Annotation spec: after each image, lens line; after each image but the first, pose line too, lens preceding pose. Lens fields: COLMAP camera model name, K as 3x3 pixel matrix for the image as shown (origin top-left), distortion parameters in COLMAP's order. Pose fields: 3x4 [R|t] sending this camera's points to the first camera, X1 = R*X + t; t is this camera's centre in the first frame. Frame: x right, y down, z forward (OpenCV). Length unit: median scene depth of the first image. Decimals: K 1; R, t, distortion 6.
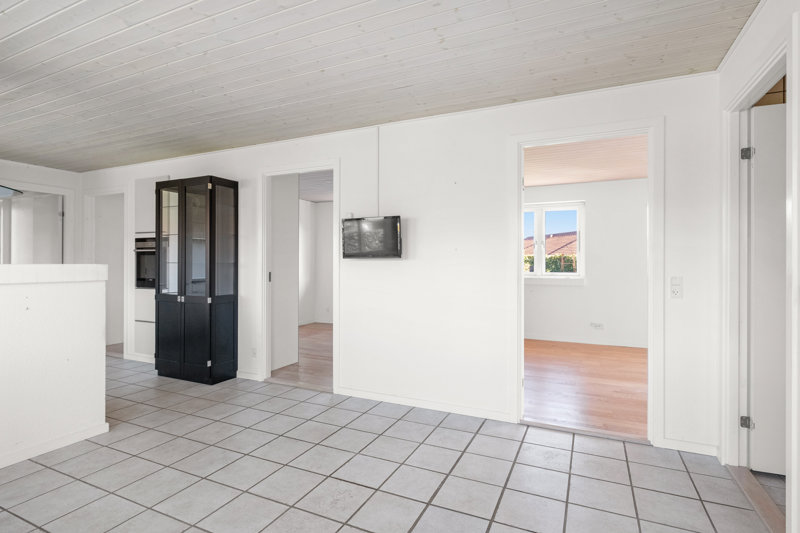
lens RADIAL K [[408.1, 0, 396.5], [0, 408.1, 266.3], [0, 0, 1]] dist [0.004521, -0.003235]
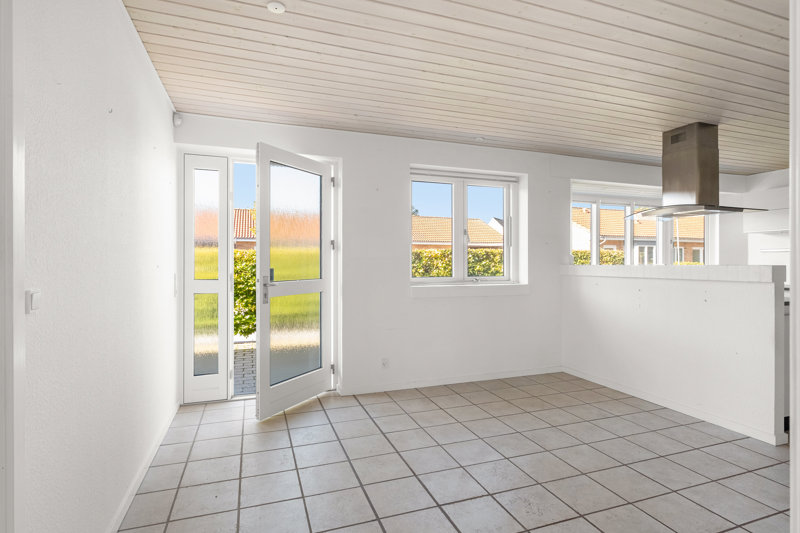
lens RADIAL K [[412.8, 0, 403.7], [0, 412.8, 264.0], [0, 0, 1]] dist [-0.006109, -0.001622]
pose [[-0.700133, -0.000459, -0.714013, 0.562762], [-0.007846, 0.999944, 0.007051, -0.008698], [0.713970, 0.010539, -0.700097, 1.066005]]
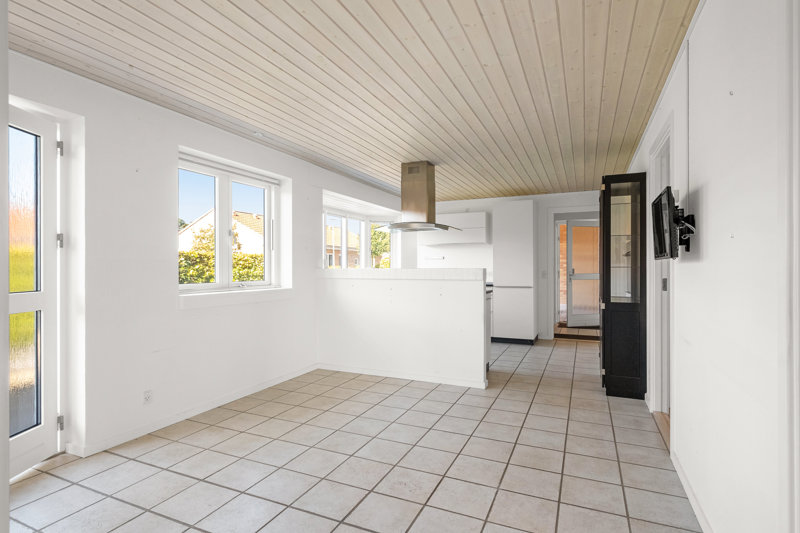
lens RADIAL K [[408.1, 0, 401.0], [0, 408.1, 267.2], [0, 0, 1]] dist [0.004521, -0.003235]
pose [[0.022603, -0.001172, -0.999744, 0.686516], [-0.007691, 0.999970, -0.001346, -0.005296], [0.999715, 0.007720, 0.022593, 0.695220]]
